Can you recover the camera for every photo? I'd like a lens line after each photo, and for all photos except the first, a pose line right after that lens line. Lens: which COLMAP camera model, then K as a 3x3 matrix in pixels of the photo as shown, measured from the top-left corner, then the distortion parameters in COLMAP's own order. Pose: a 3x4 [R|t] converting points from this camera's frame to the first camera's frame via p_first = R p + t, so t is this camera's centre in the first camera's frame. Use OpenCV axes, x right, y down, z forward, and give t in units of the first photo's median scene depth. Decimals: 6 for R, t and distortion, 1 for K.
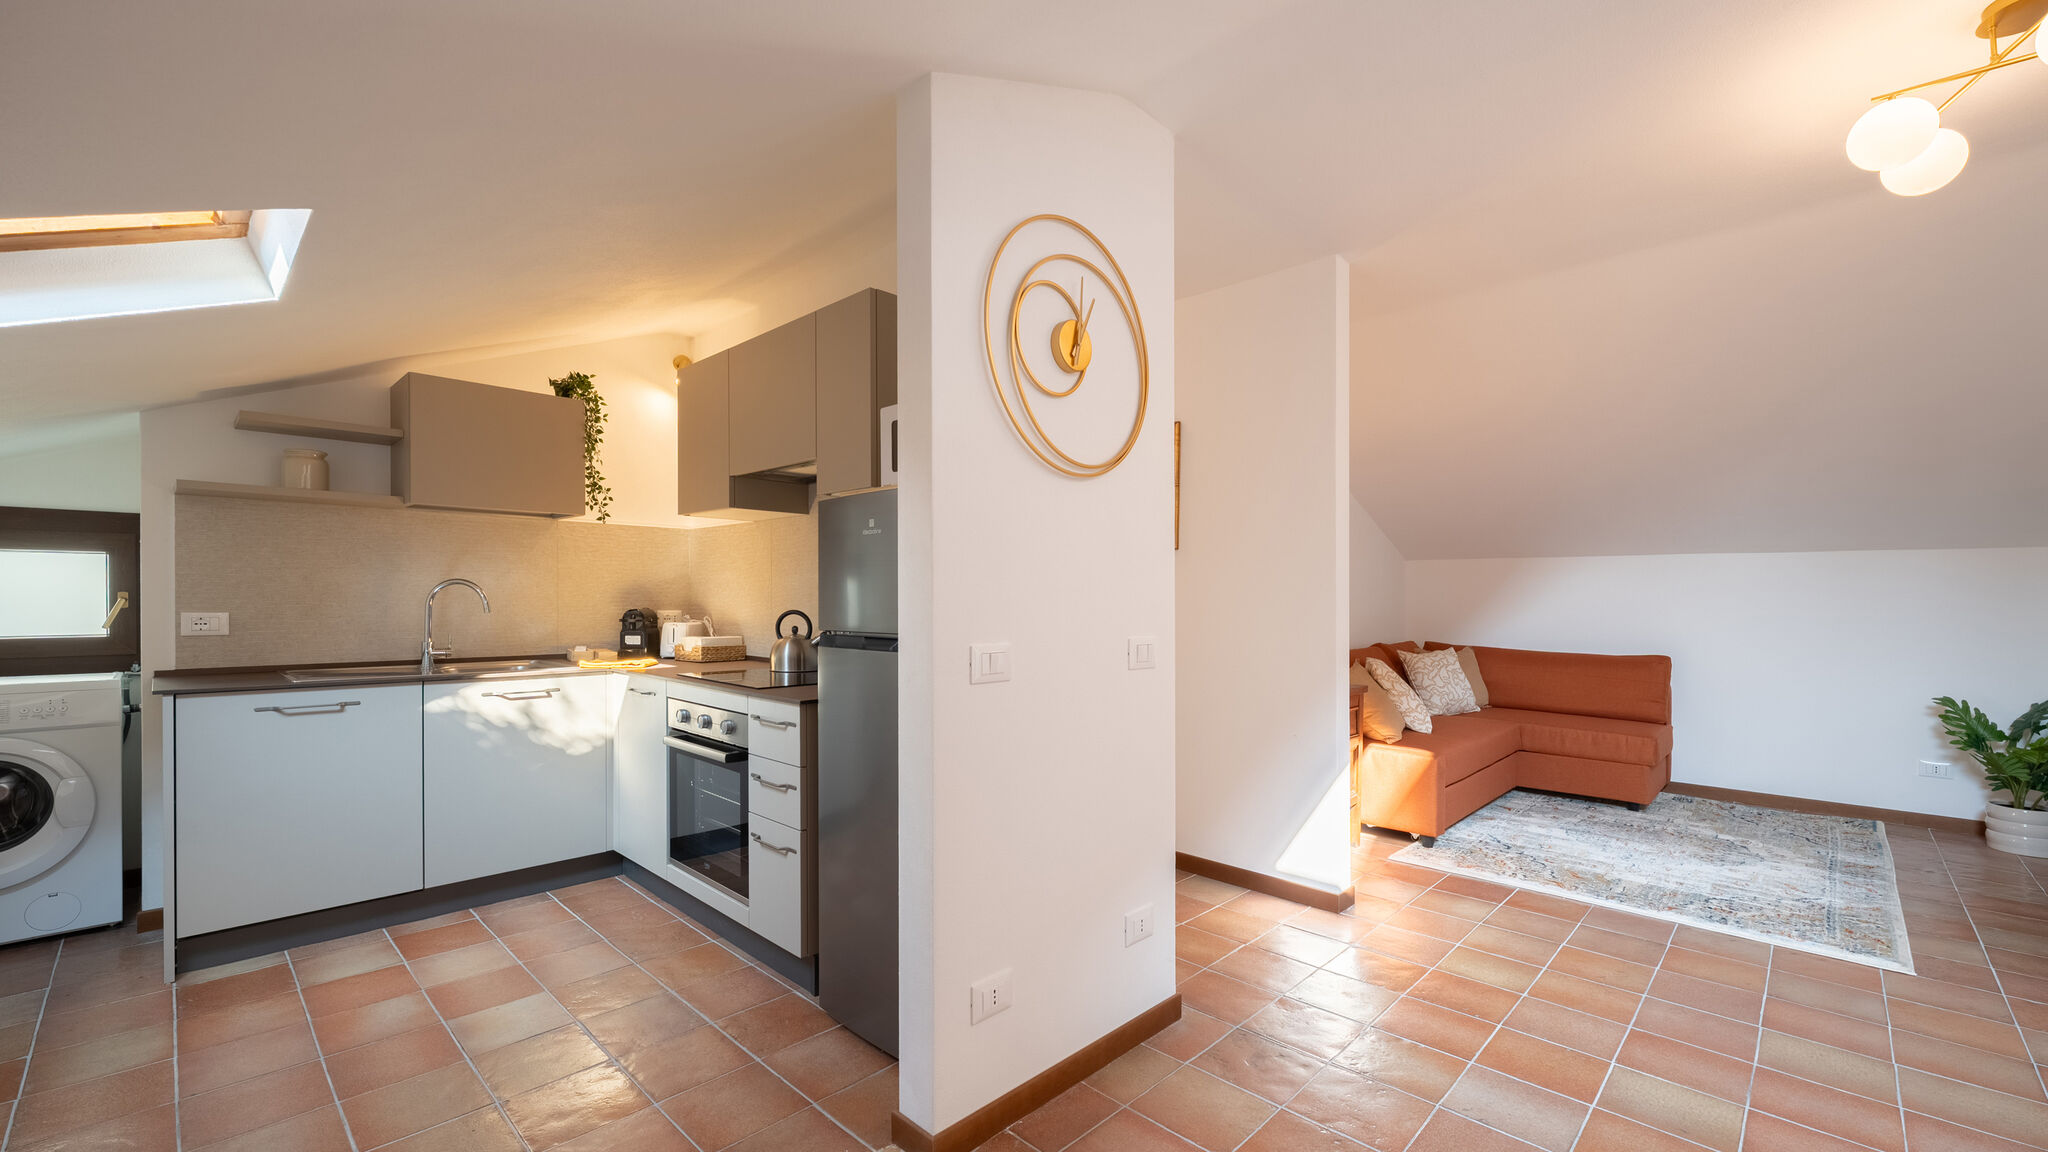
lens RADIAL K [[830.9, 0, 1020.1], [0, 830.9, 597.7], [0, 0, 1]] dist [-0.000175, -0.000461]
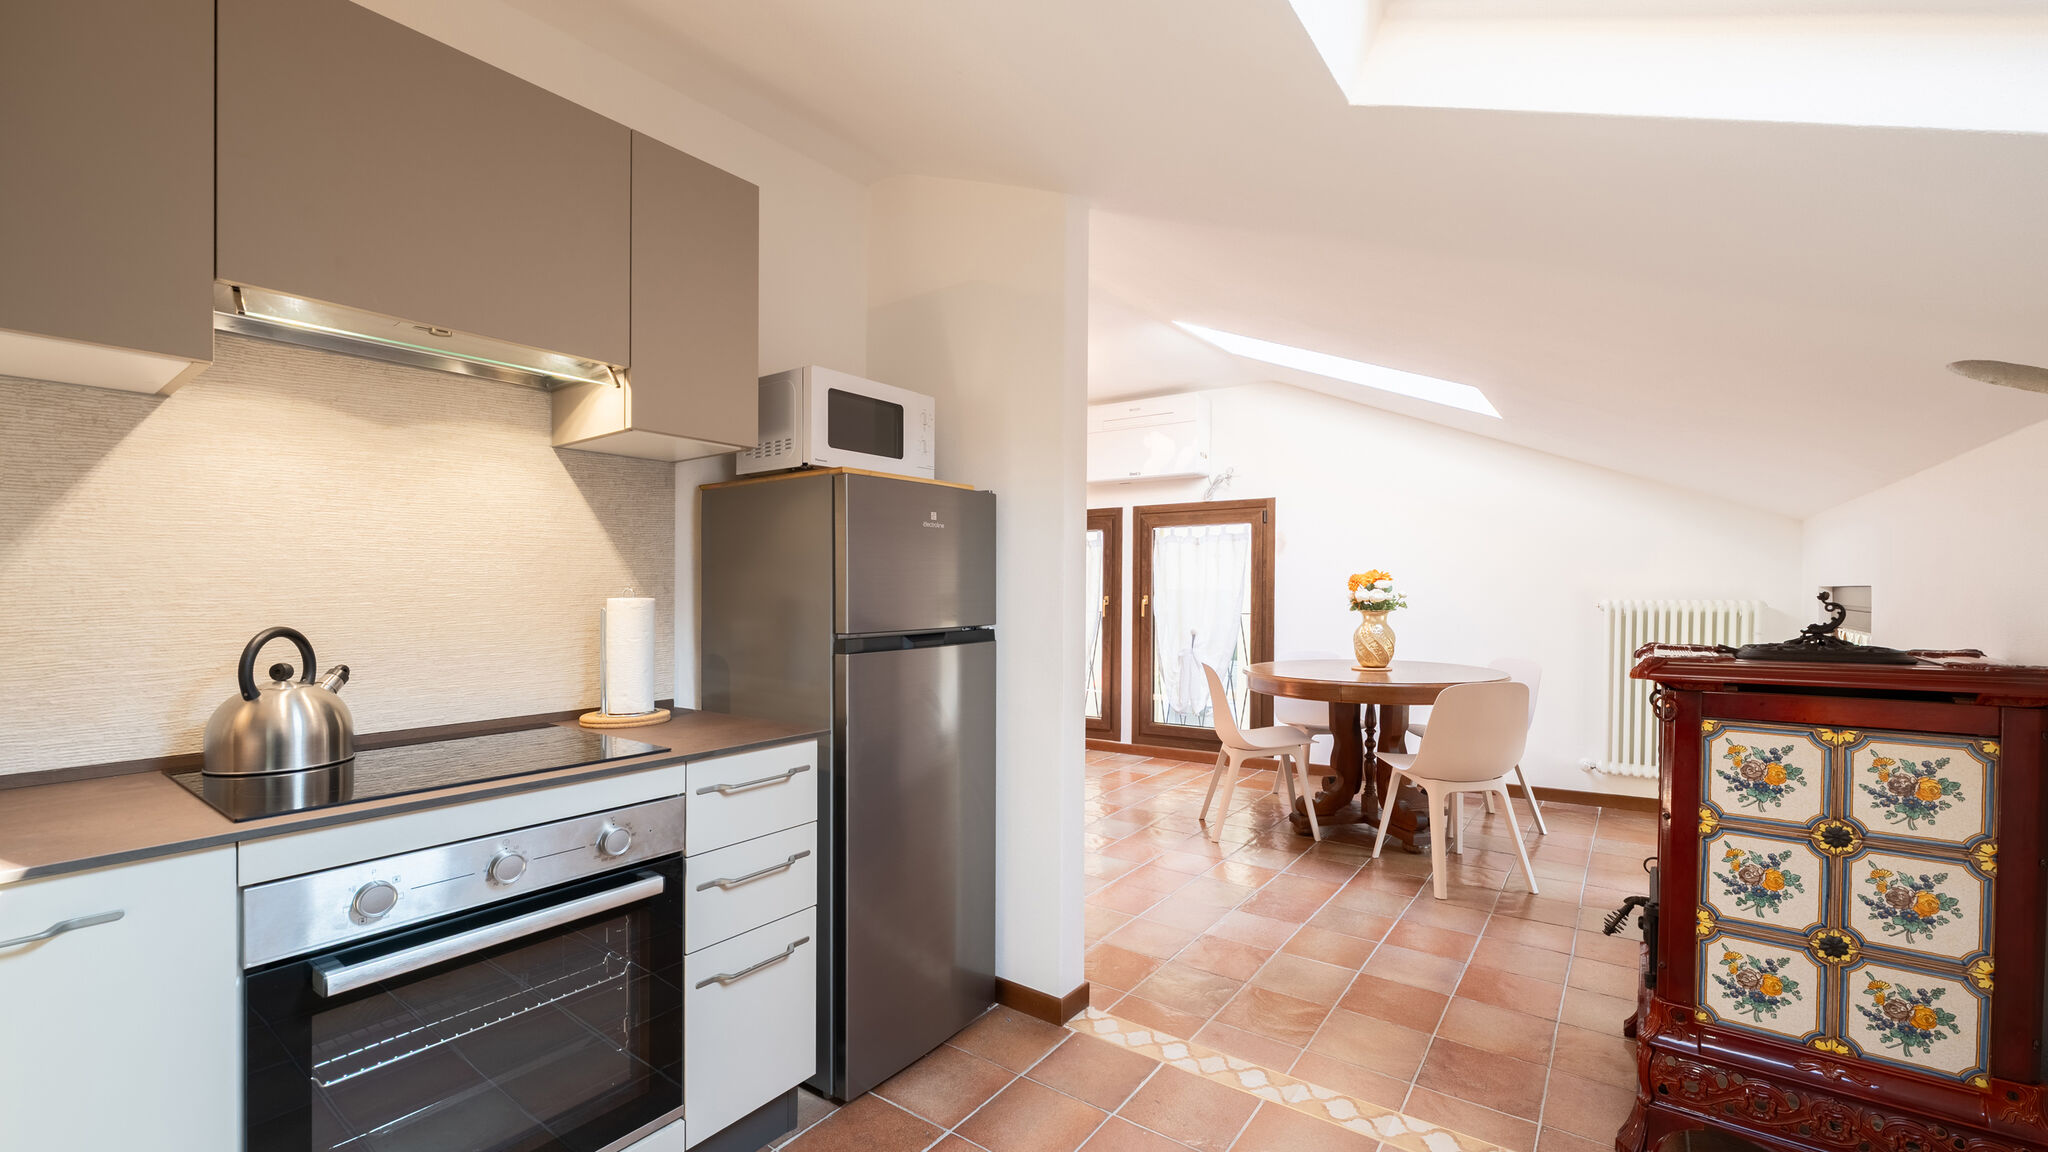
lens RADIAL K [[829.9, 0, 1038.3], [0, 829.9, 594.8], [0, 0, 1]] dist [-0.000242, -0.000247]
pose [[-0.143810, -0.012450, 0.989527, -0.810164], [0.004402, 0.999903, 0.013220, -0.006629], [-0.989596, 0.006257, -0.143741, 0.711595]]
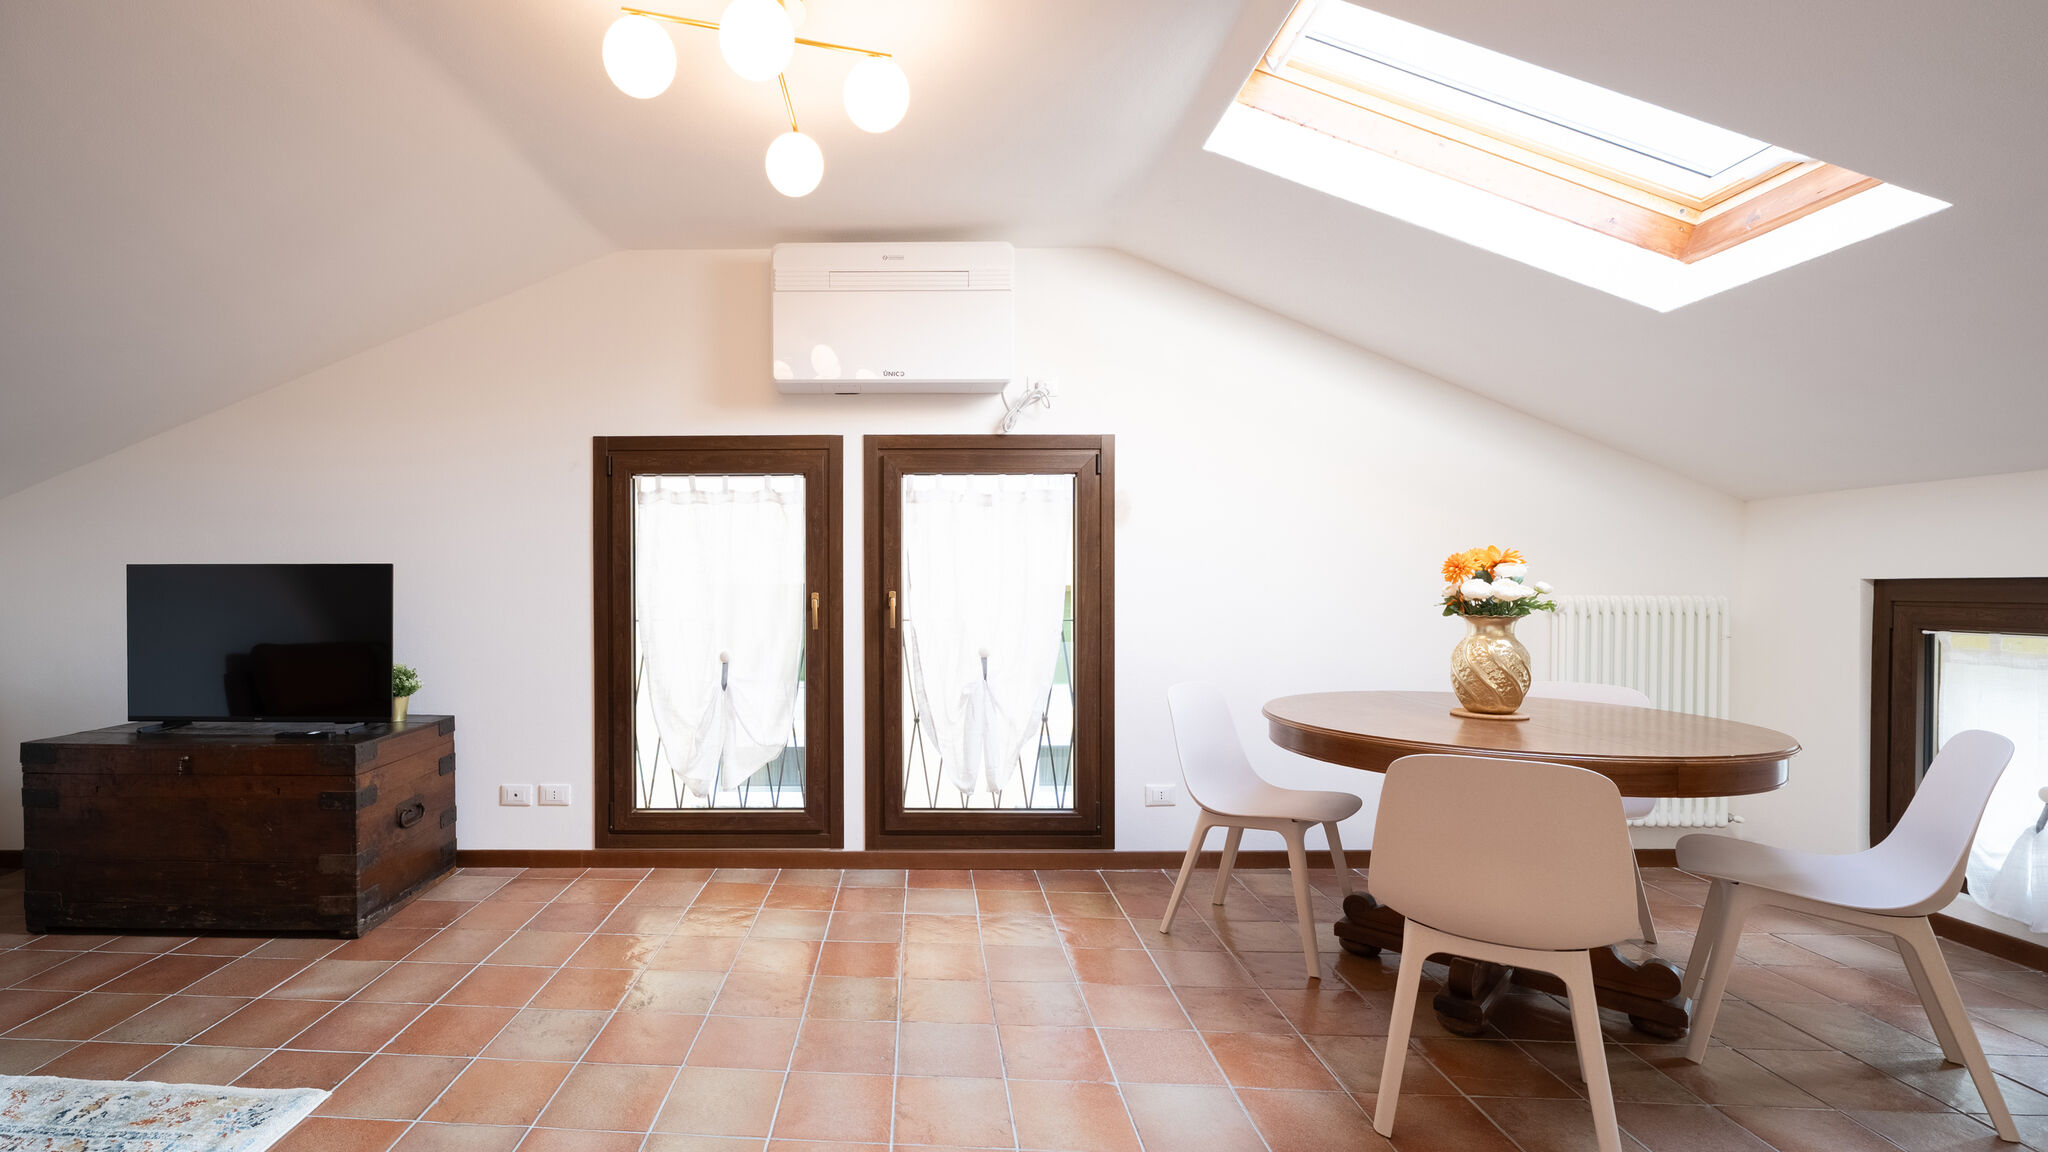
lens RADIAL K [[885.6, 0, 847.9], [0, 885.6, 599.3], [0, 0, 1]] dist [0.000391, -0.000264]
pose [[-0.640131, -0.018888, 0.768034, 0.174803], [-0.001901, 0.999734, 0.023002, 0.004917], [-0.768264, 0.013264, -0.639996, 0.978538]]
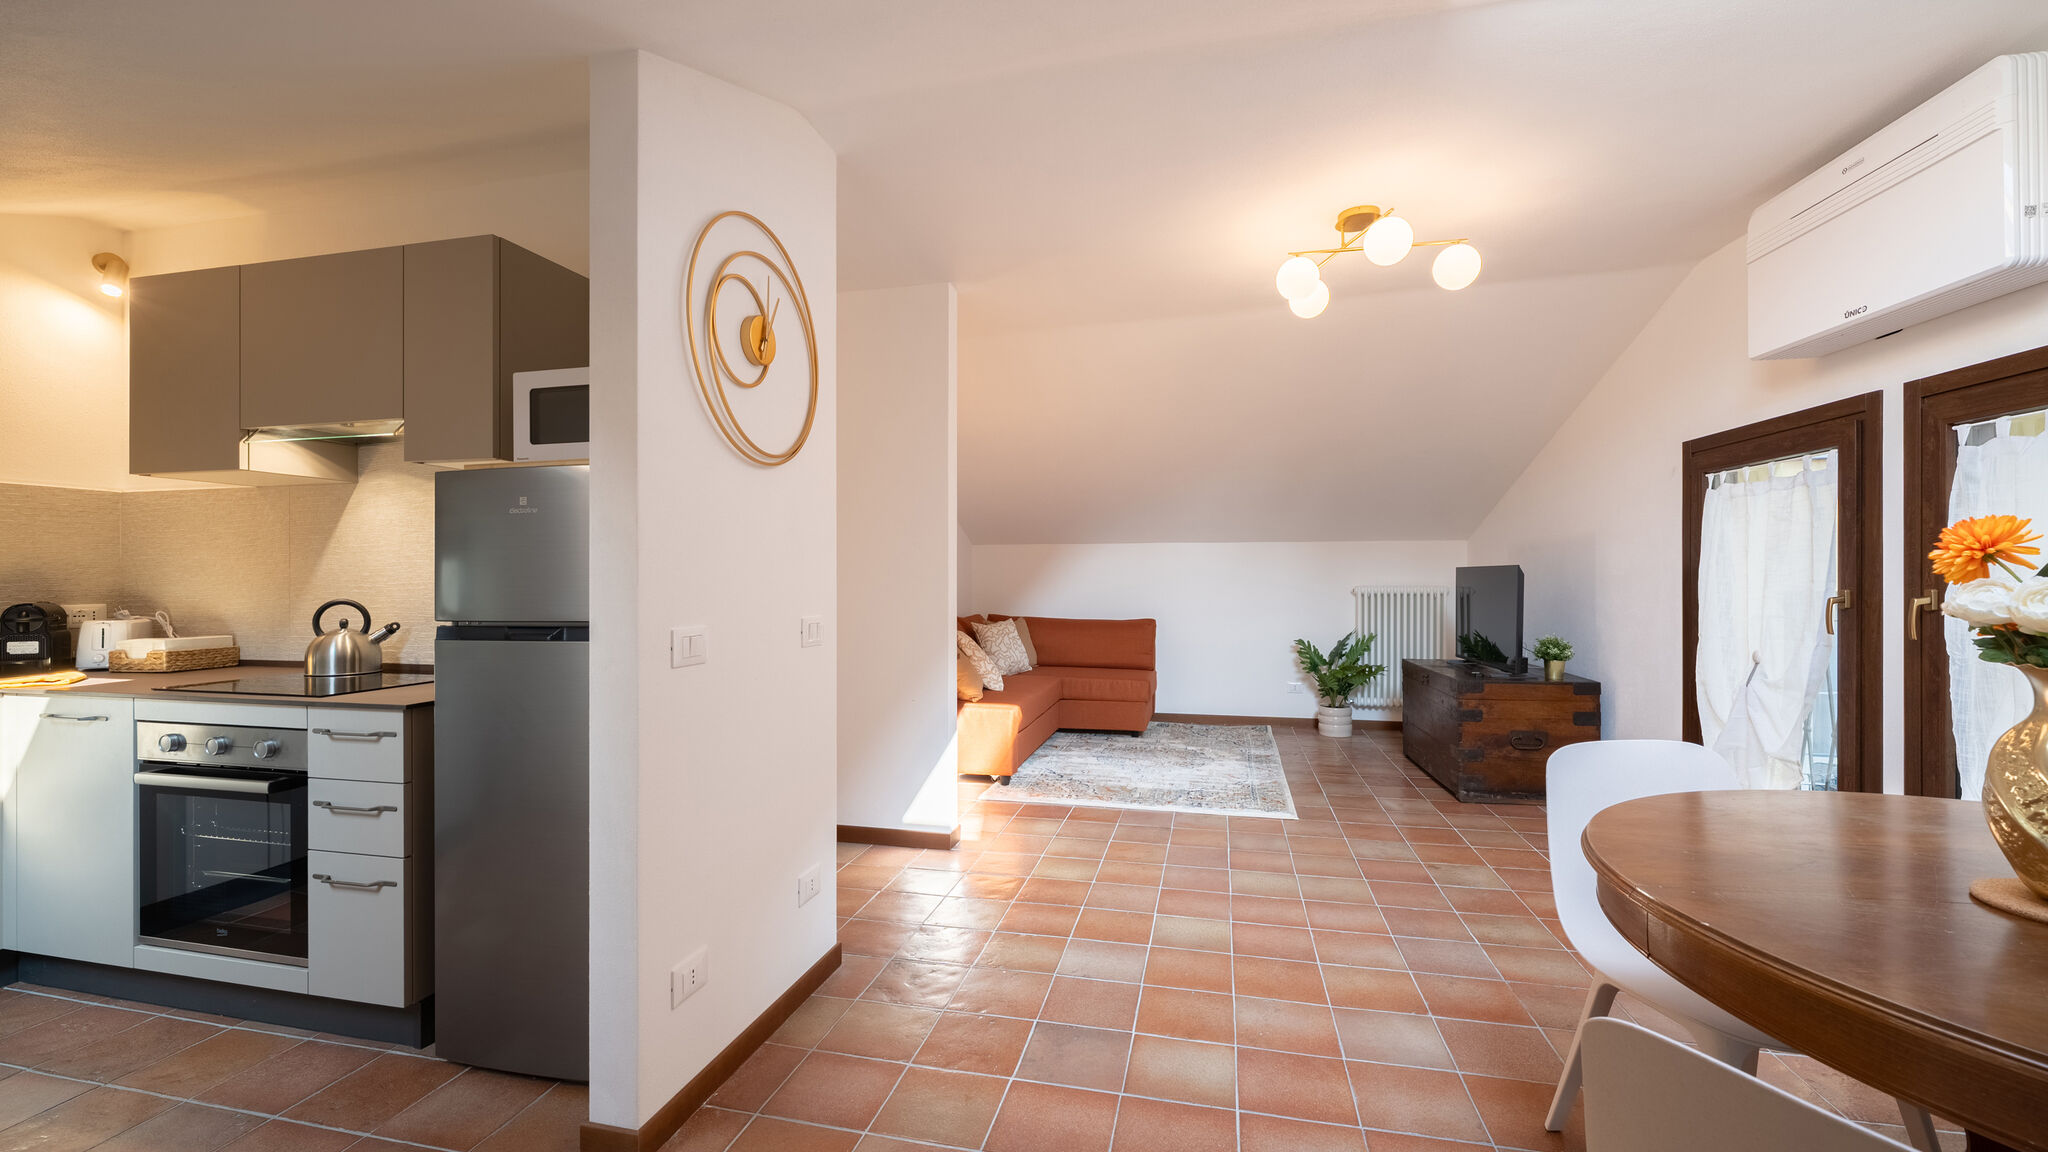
lens RADIAL K [[814.6, 0, 1028.4], [0, 814.6, 576.5], [0, 0, 1]] dist [-0.000761, -0.000093]
pose [[0.856766, -0.008706, 0.515632, -0.113194], [0.010392, 0.999946, -0.000385, -0.000361], [-0.515601, 0.005689, 0.856810, -0.036041]]
